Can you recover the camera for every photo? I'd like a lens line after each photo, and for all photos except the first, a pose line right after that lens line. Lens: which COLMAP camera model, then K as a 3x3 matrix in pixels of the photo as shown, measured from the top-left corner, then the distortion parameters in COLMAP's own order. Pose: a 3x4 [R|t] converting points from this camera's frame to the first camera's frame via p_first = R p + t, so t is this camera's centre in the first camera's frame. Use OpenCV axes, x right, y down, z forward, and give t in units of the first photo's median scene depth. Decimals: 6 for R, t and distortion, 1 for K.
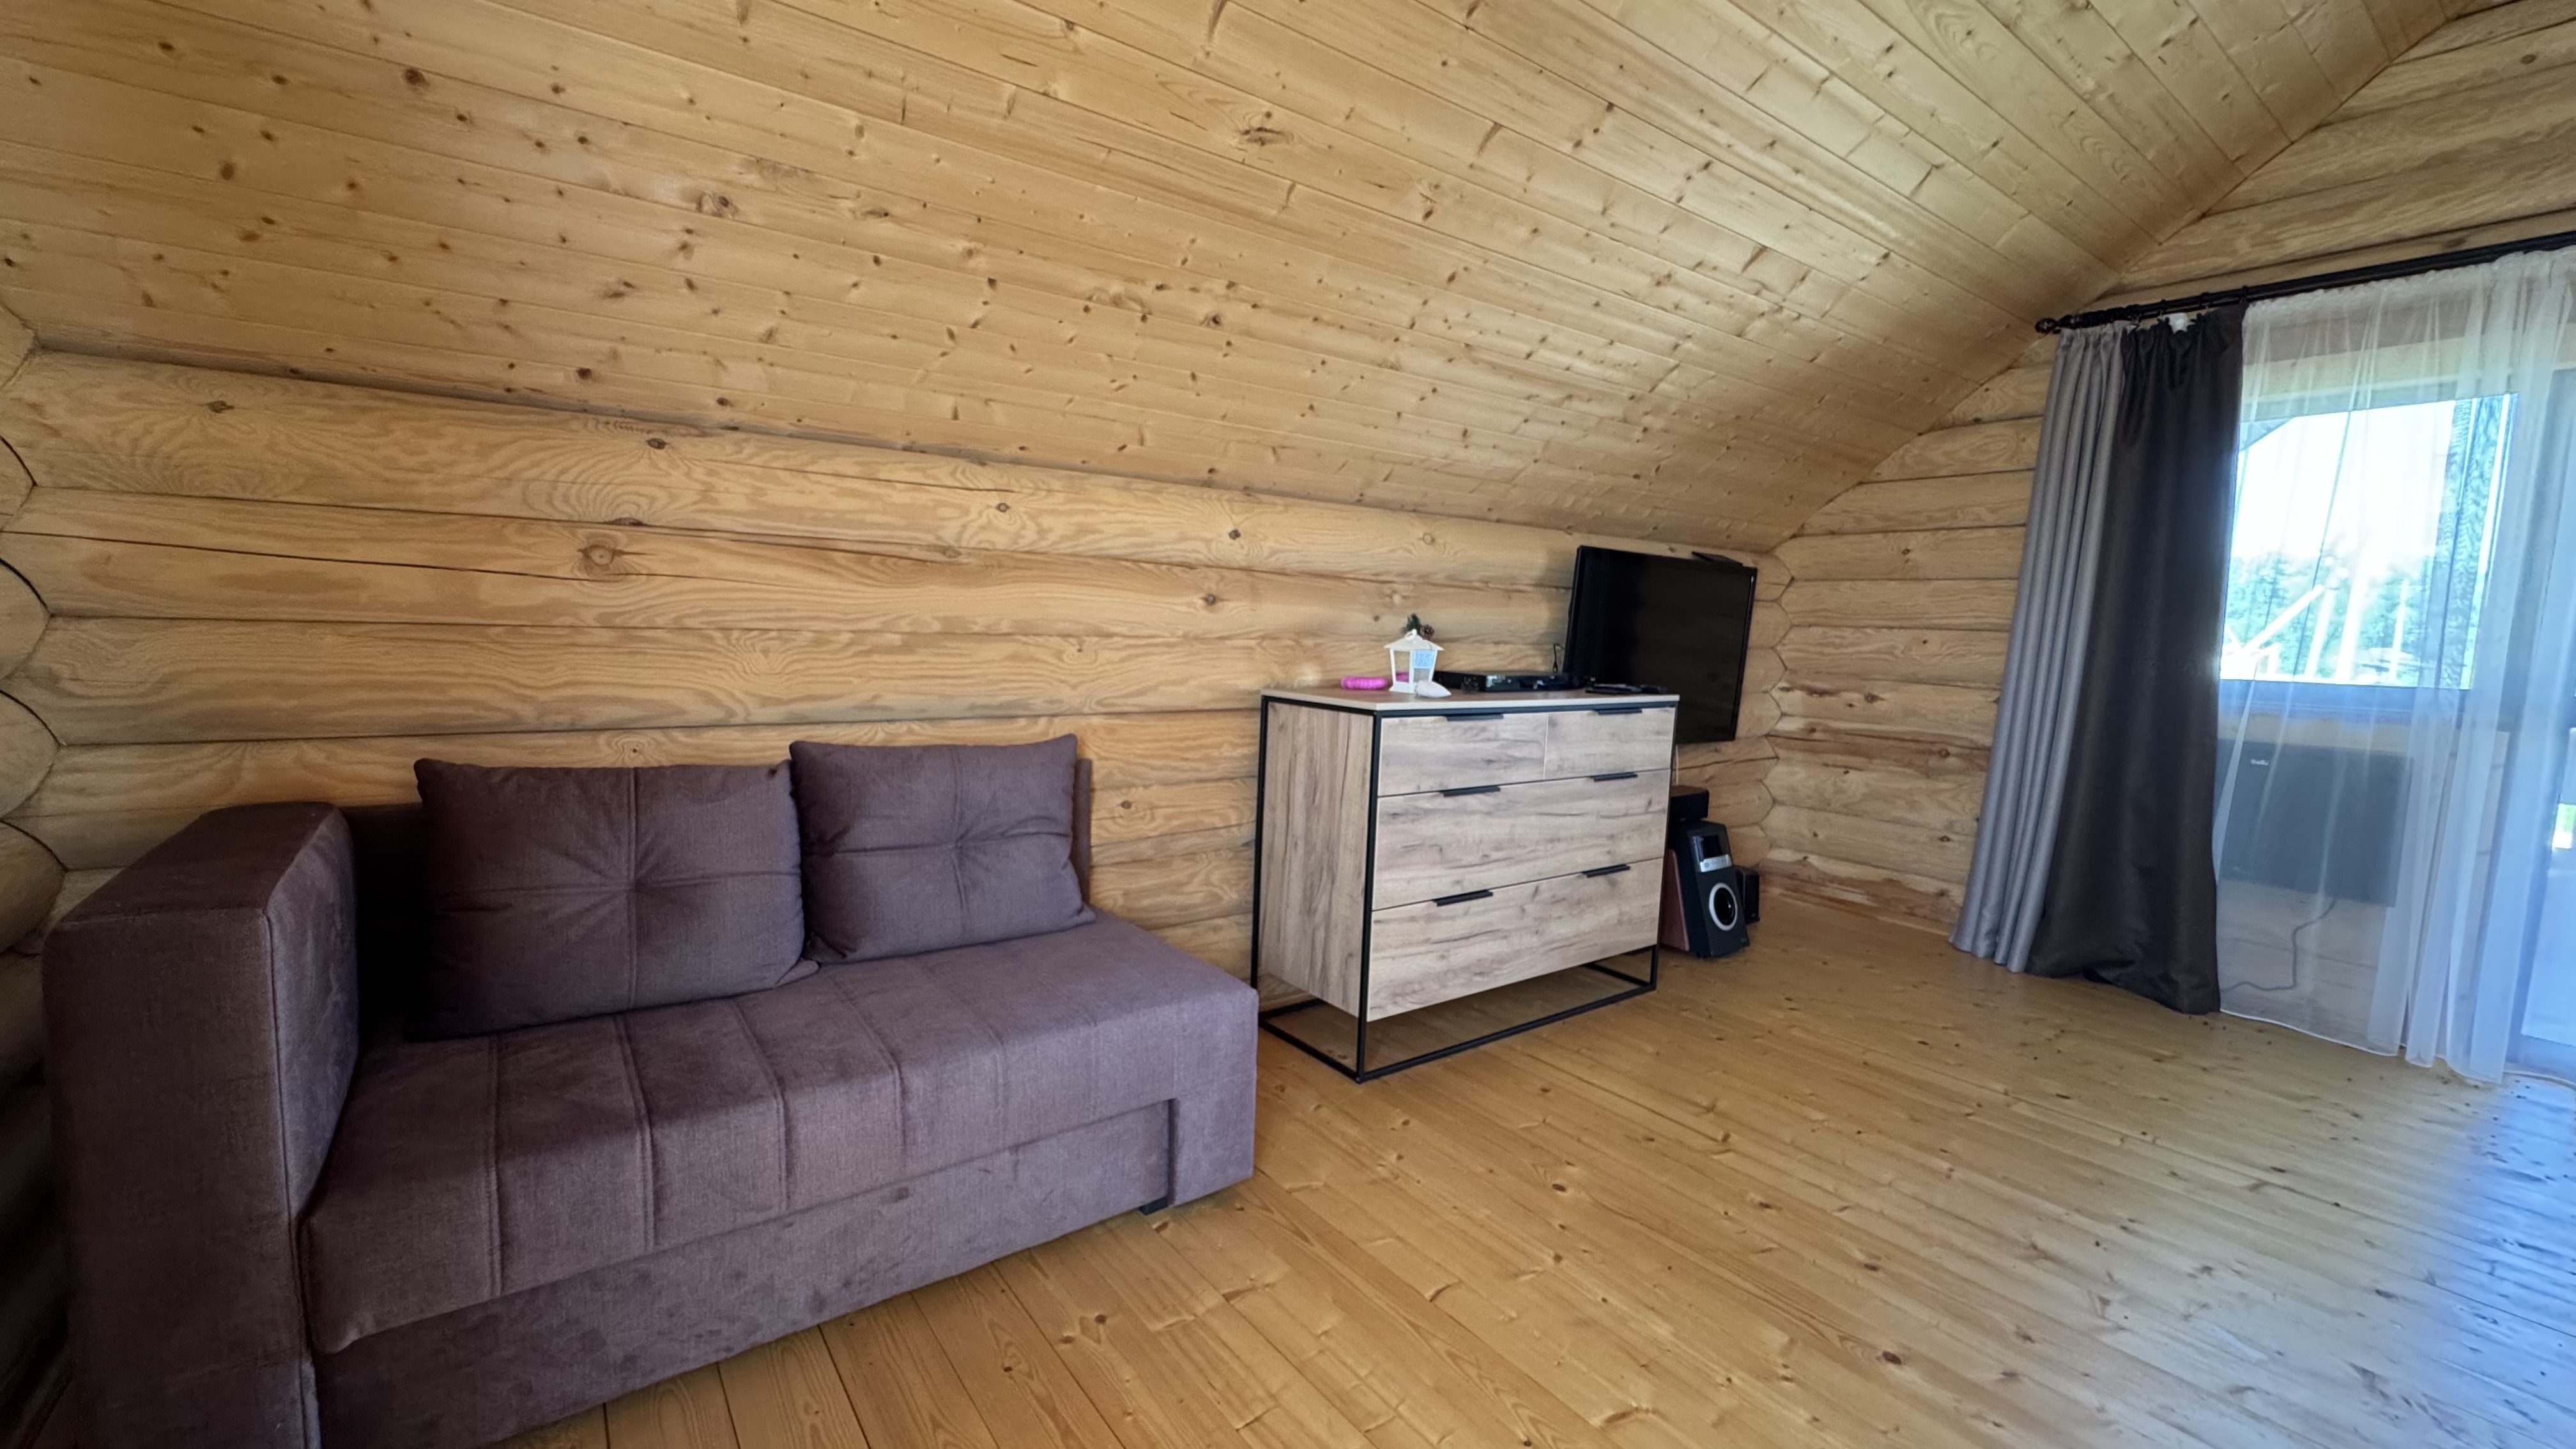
lens RADIAL K [[1050.5, 0, 1268.0], [0, 1050.5, 726.3], [0, 0, 1]] dist [-0.003935, 0.001144]
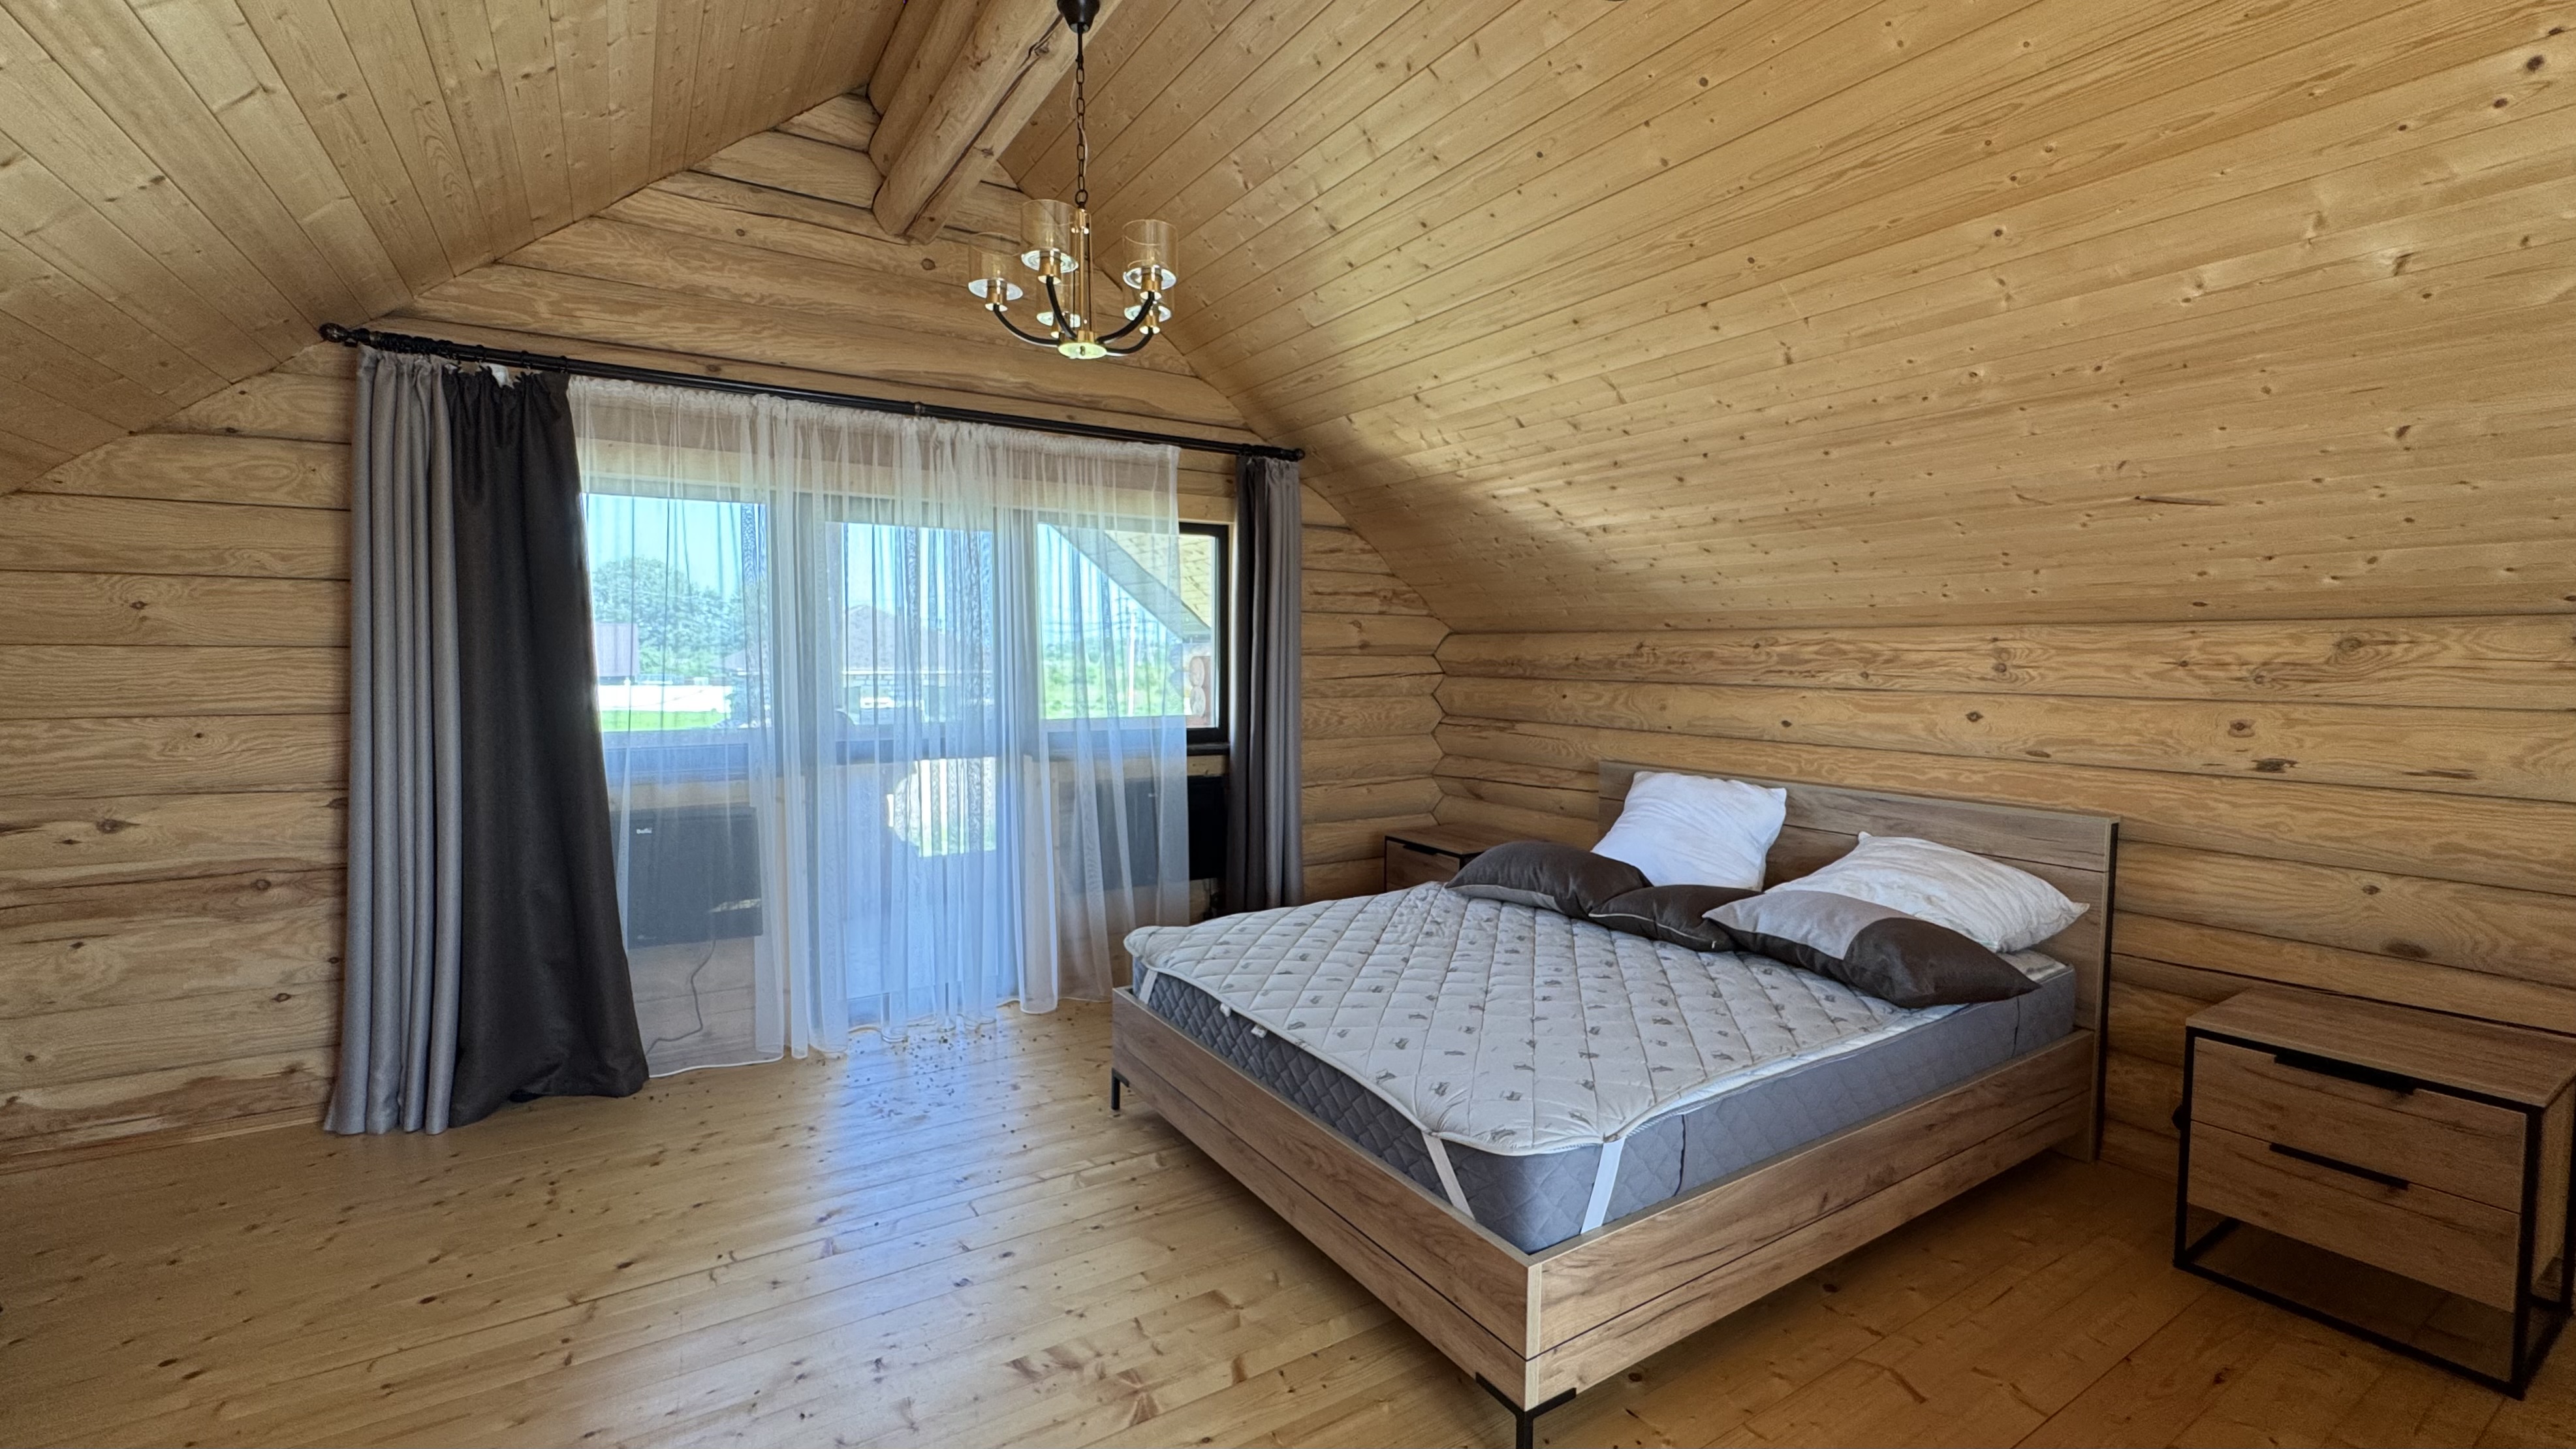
lens RADIAL K [[1050.6, 0, 1296.6], [0, 1050.6, 709.2], [0, 0, 1]] dist [-0.003935, 0.001144]
pose [[0.063697, -0.091537, 0.993762, -0.029122], [0.098042, 0.991541, 0.085048, -0.111817], [-0.993142, 0.092013, 0.072133, 0.285350]]
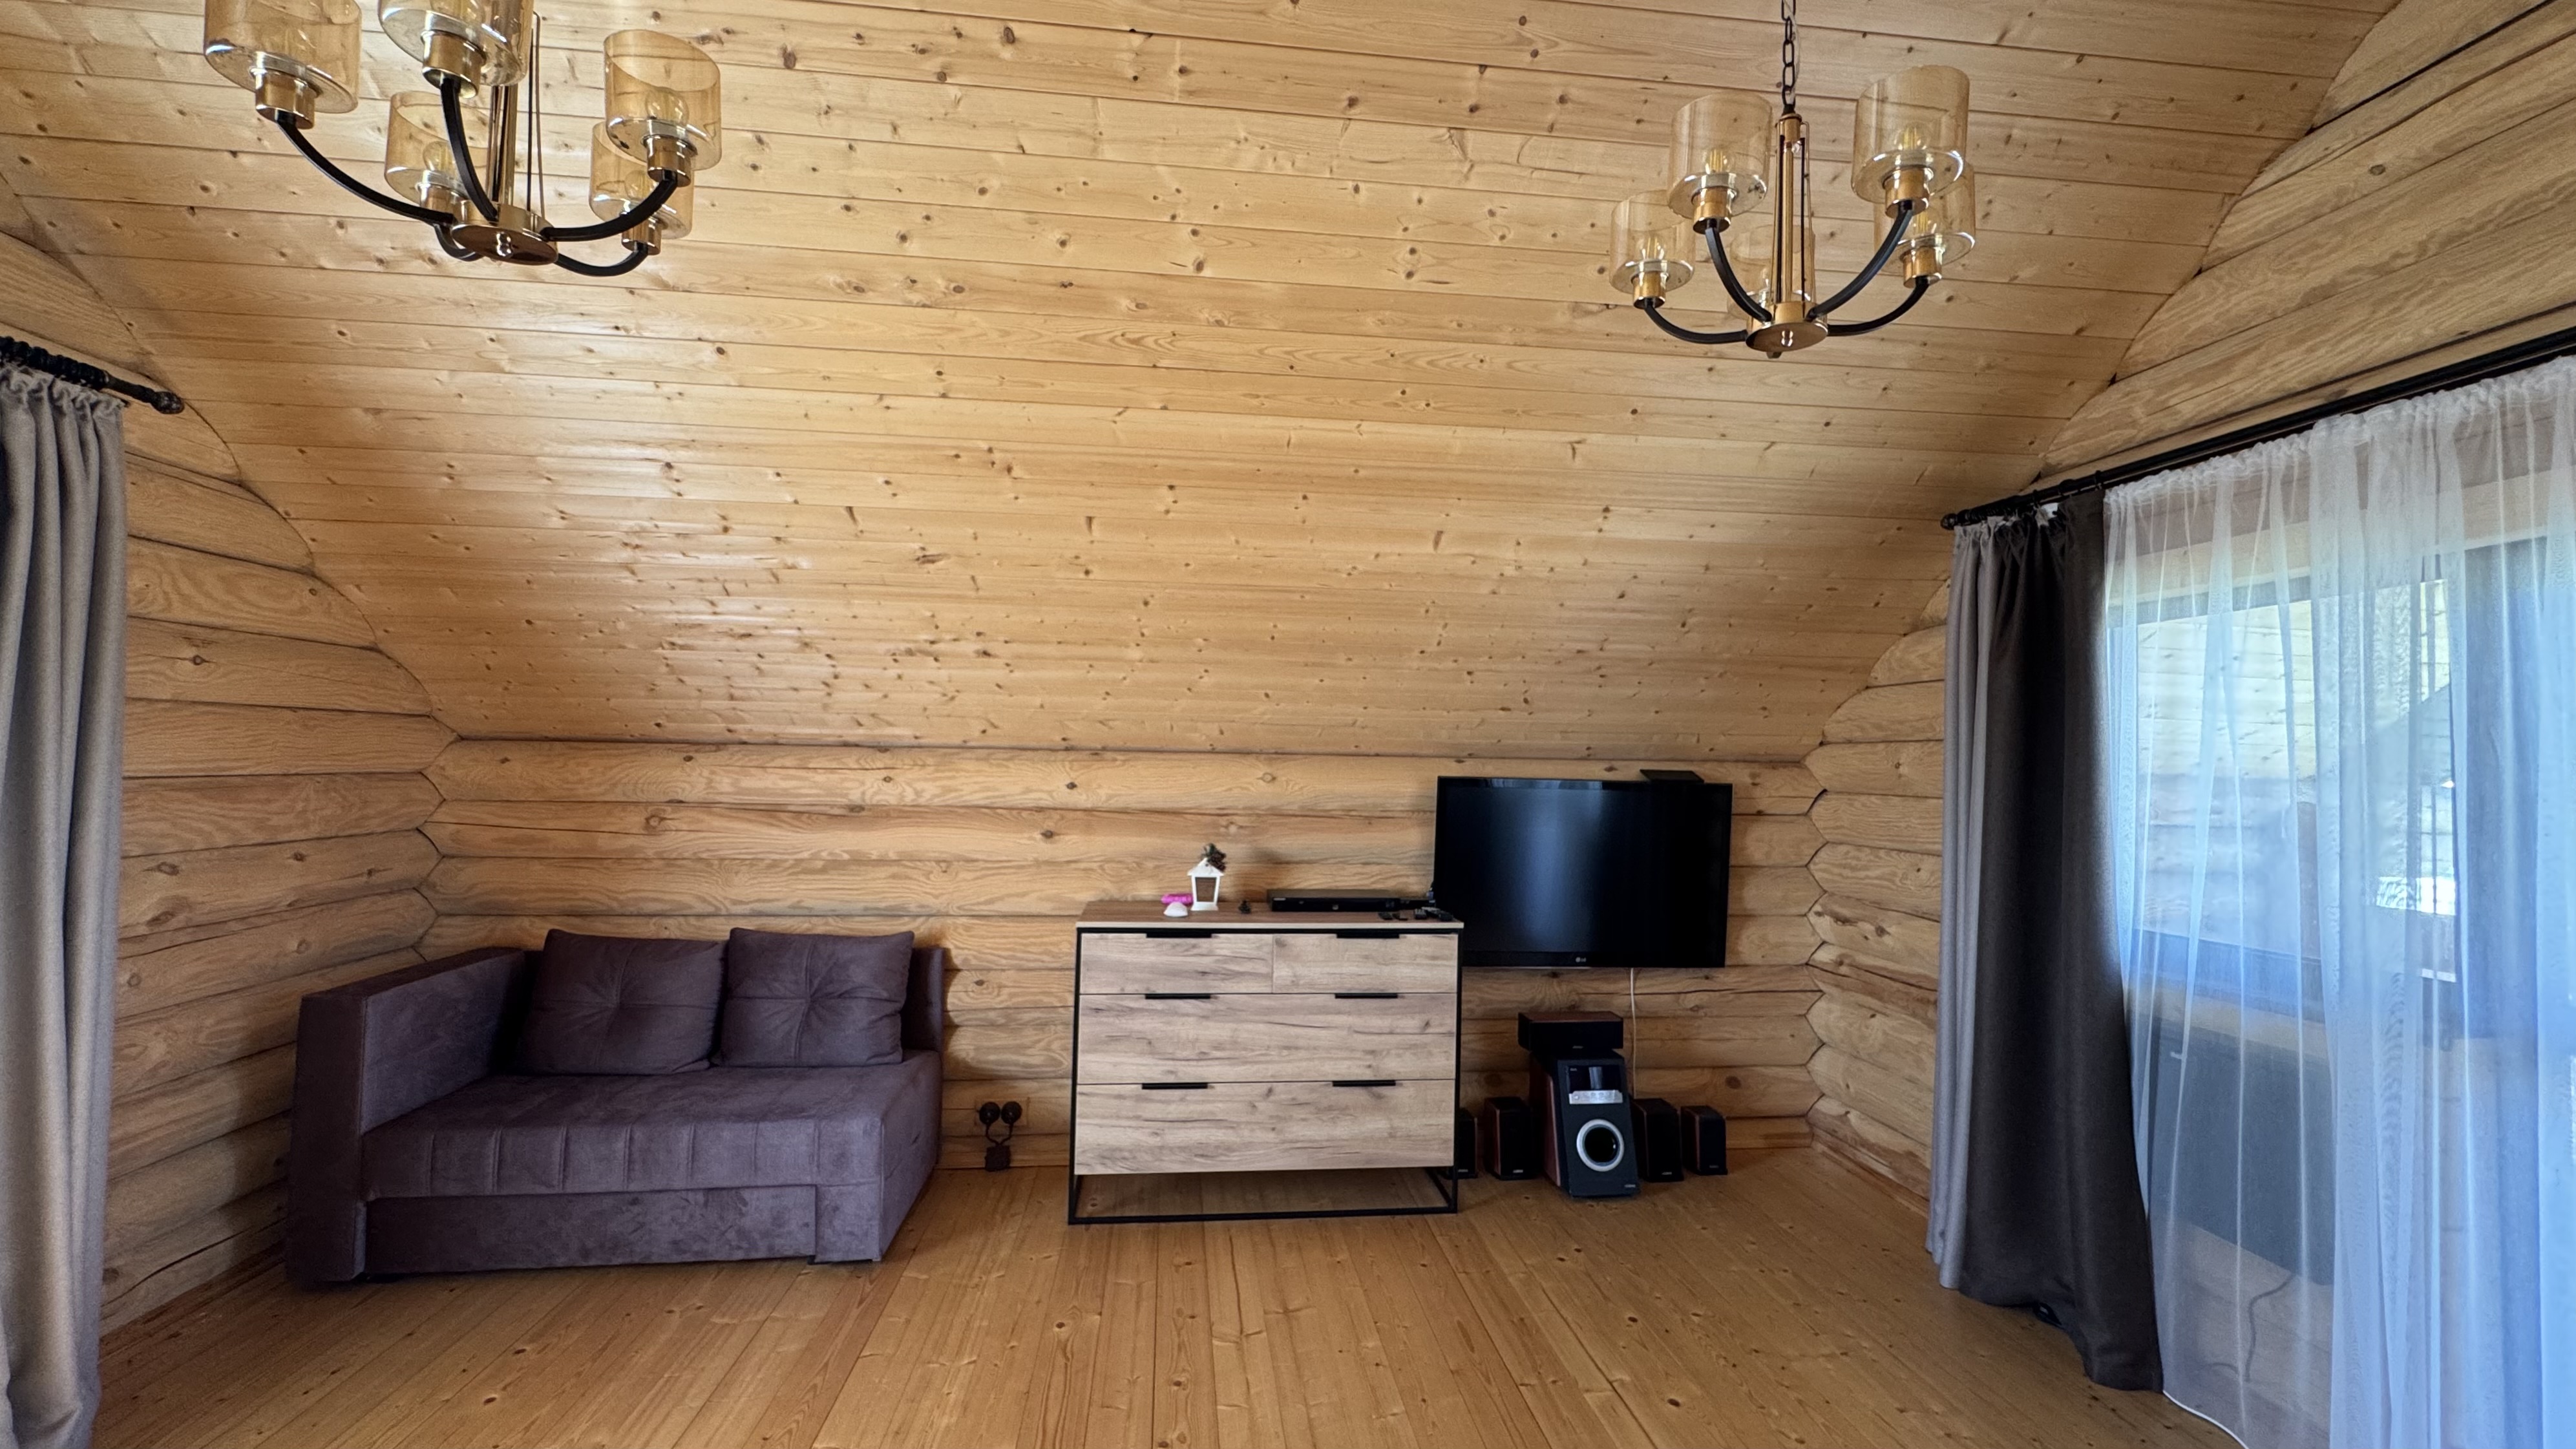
lens RADIAL K [[1050.5, 0, 1270.7], [0, 1050.5, 724.1], [0, 0, 1]] dist [-0.003935, 0.001144]
pose [[0.859568, -0.036075, -0.509747, 0.801305], [-0.040458, 0.989570, -0.138256, -0.076693], [0.509418, 0.139464, 0.849143, -0.029064]]
